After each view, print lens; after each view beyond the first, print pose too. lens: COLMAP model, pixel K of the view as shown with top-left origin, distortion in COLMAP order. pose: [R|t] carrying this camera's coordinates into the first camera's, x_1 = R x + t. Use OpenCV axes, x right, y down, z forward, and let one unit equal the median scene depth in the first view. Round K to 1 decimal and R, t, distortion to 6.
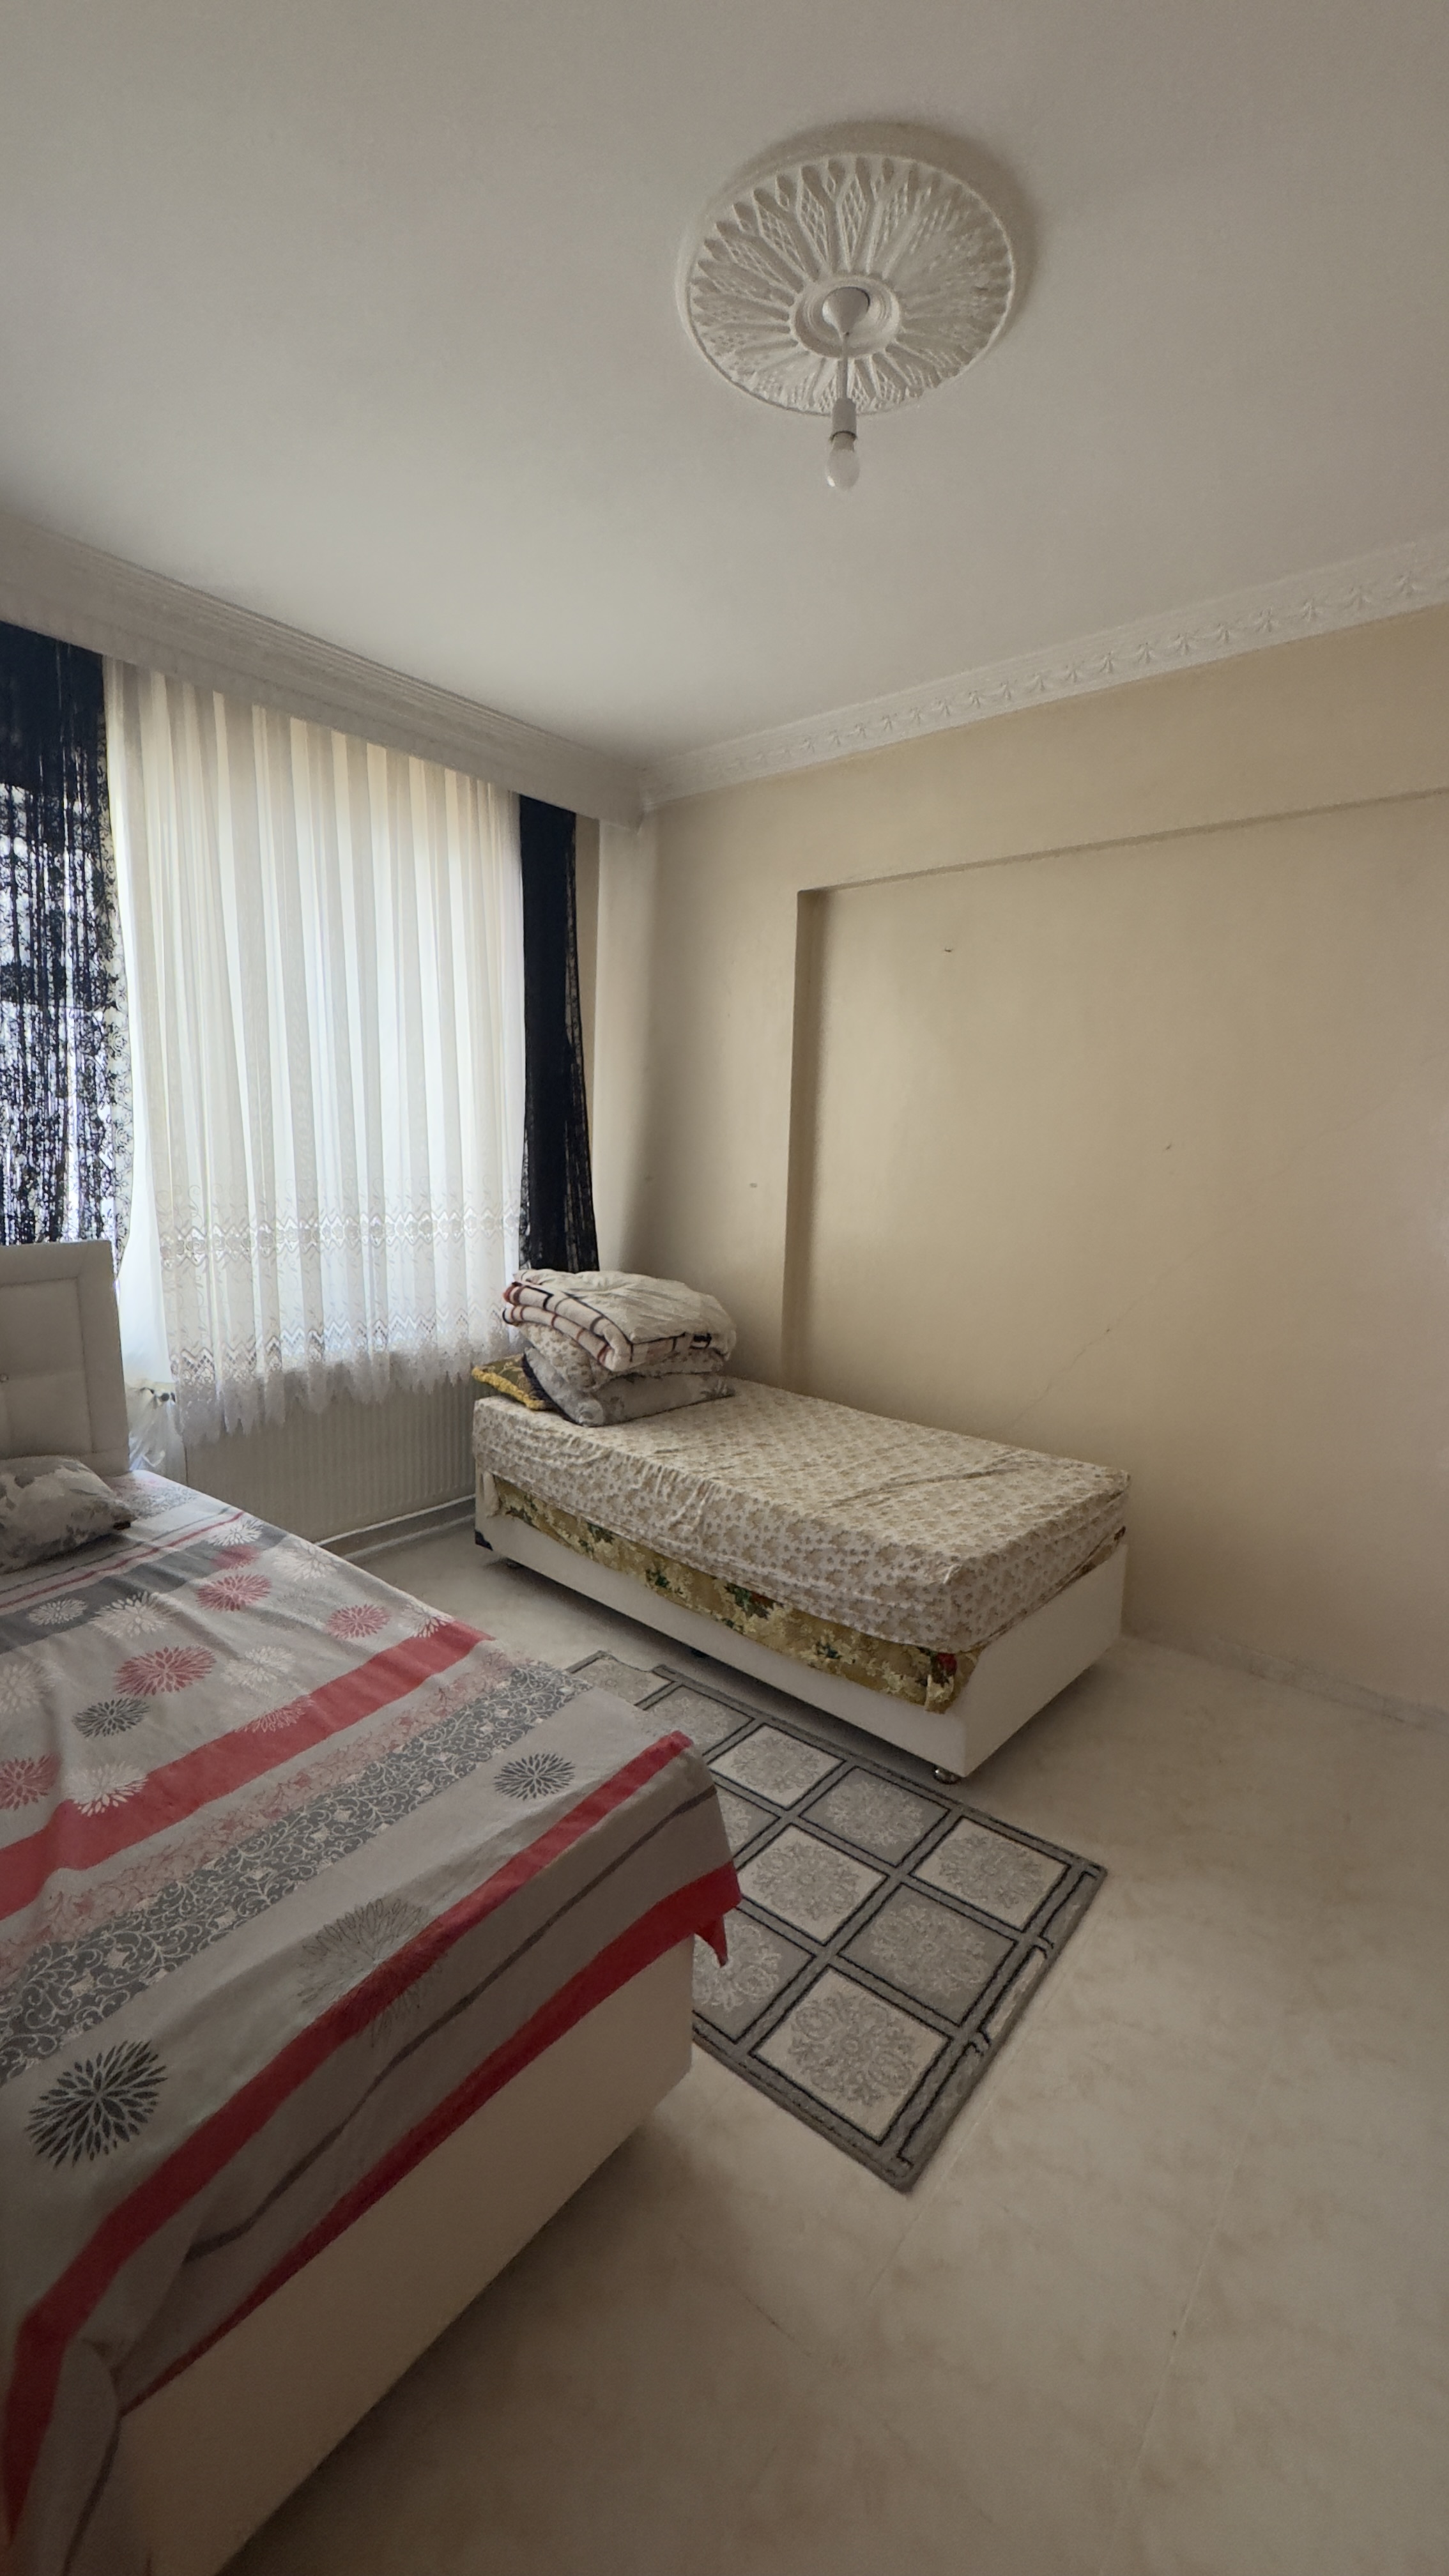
lens RADIAL K [[1031.2, 0, 724.5], [0, 1031.2, 1288.0], [0, 0, 1]] dist [-0.001539, 0.000148]
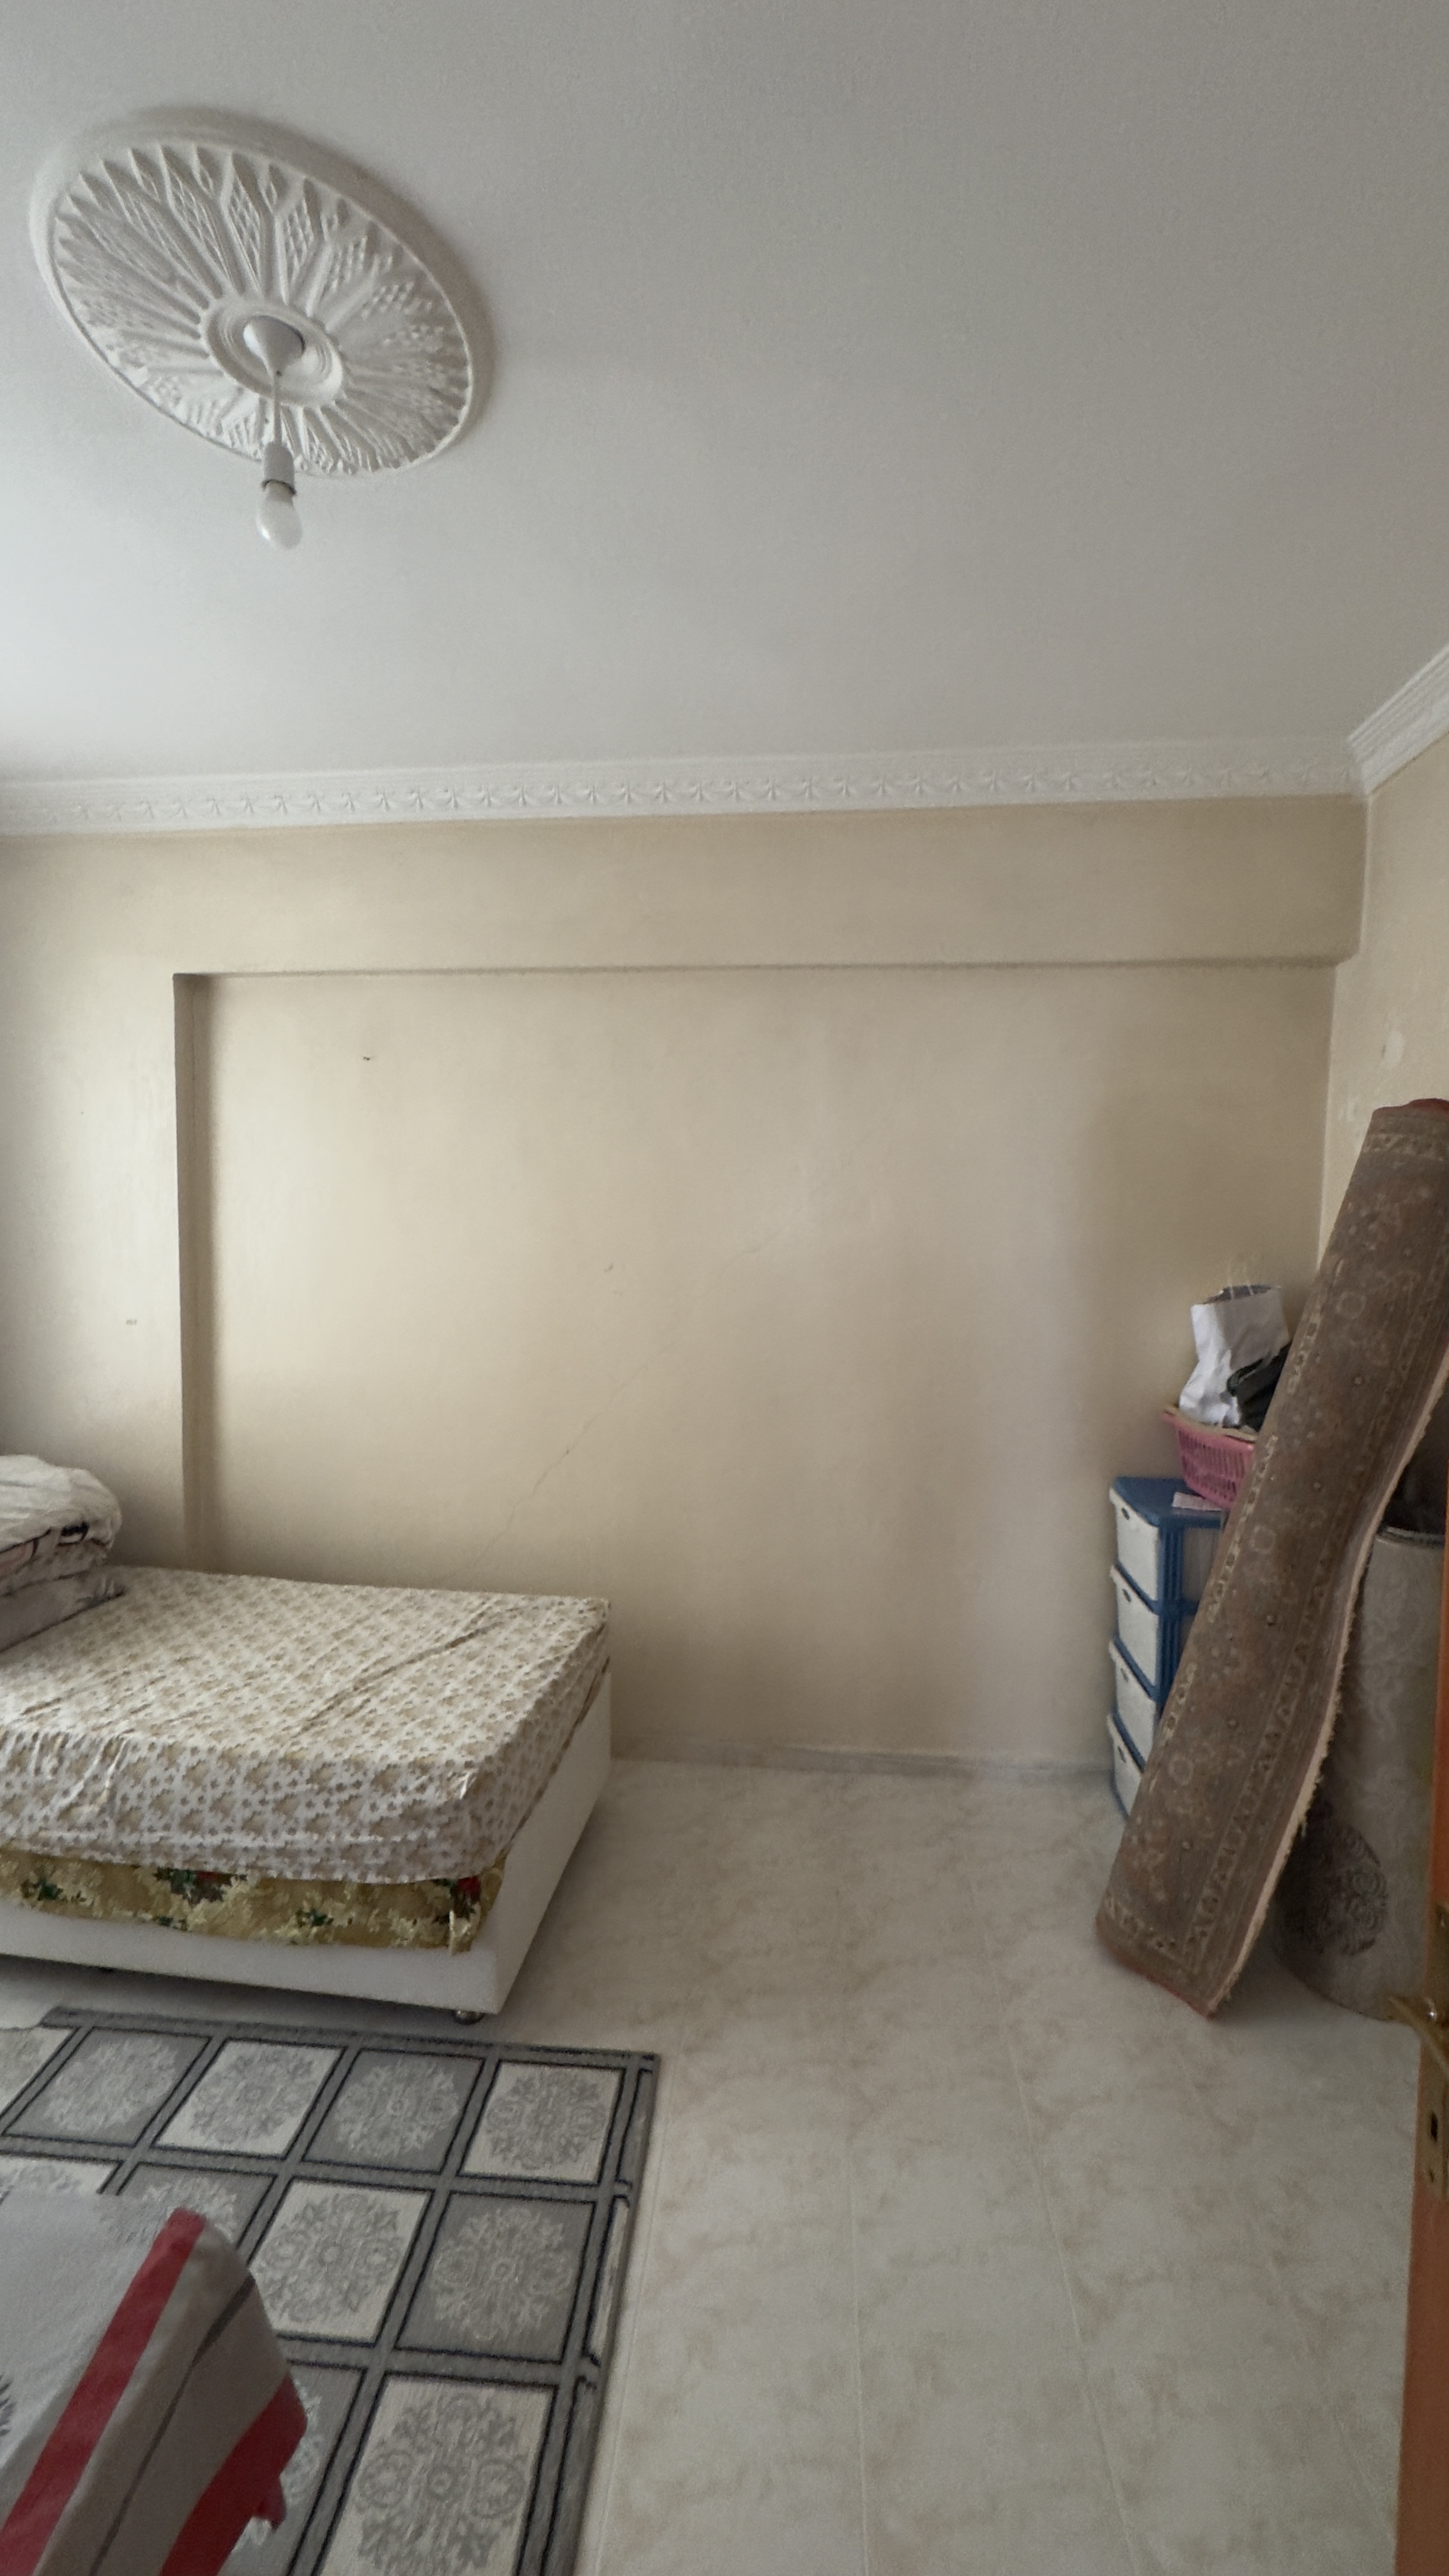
lens RADIAL K [[1031.2, 0, 724.5], [0, 1031.2, 1288.0], [0, 0, 1]] dist [-0.001539, 0.000148]
pose [[0.825779, -0.052689, 0.561527, -0.062214], [0.092563, 0.994787, -0.042780, -0.075770], [-0.556346, 0.087303, 0.826352, 0.112941]]
